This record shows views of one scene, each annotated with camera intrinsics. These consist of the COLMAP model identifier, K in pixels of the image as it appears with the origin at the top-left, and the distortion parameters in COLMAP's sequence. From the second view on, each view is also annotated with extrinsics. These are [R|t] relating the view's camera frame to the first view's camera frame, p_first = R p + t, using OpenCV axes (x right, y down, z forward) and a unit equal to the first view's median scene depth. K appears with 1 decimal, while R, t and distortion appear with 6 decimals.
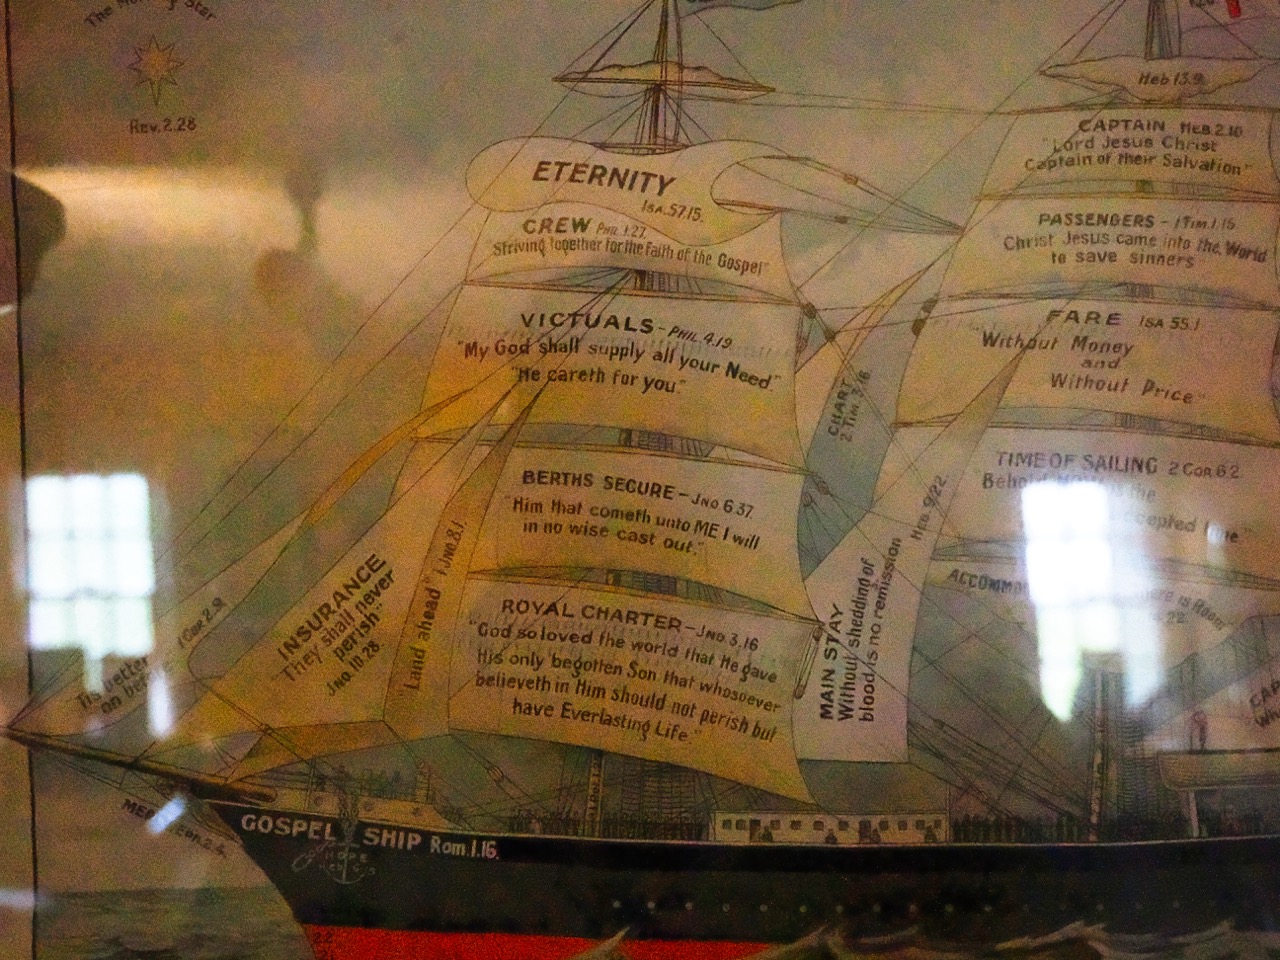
lens RADIAL K [[1586.1, 0, 637.2], [0, 1586.1, 490.3], [0, 0, 1]] dist [0.039140, 0.000000]
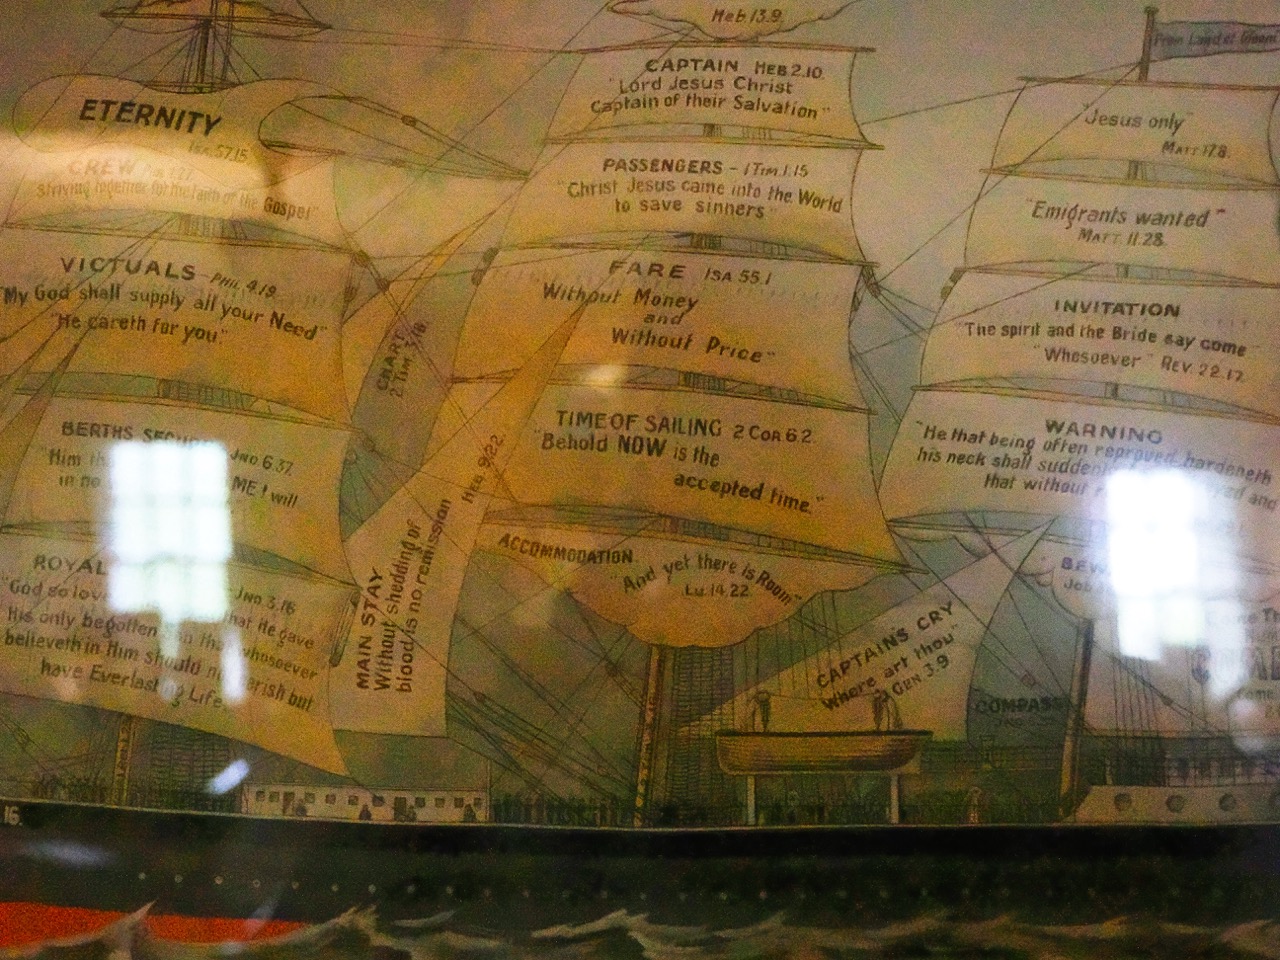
lens RADIAL K [[1586.1, 0, 641.9], [0, 1586.1, 469.0], [0, 0, 1]] dist [0.039140, 0.000000]
pose [[0.996976, 0.018940, -0.075371, 0.351104], [-0.018956, 0.999820, 0.000510, 0.009043], [0.075368, 0.000920, 0.997155, 0.064272]]
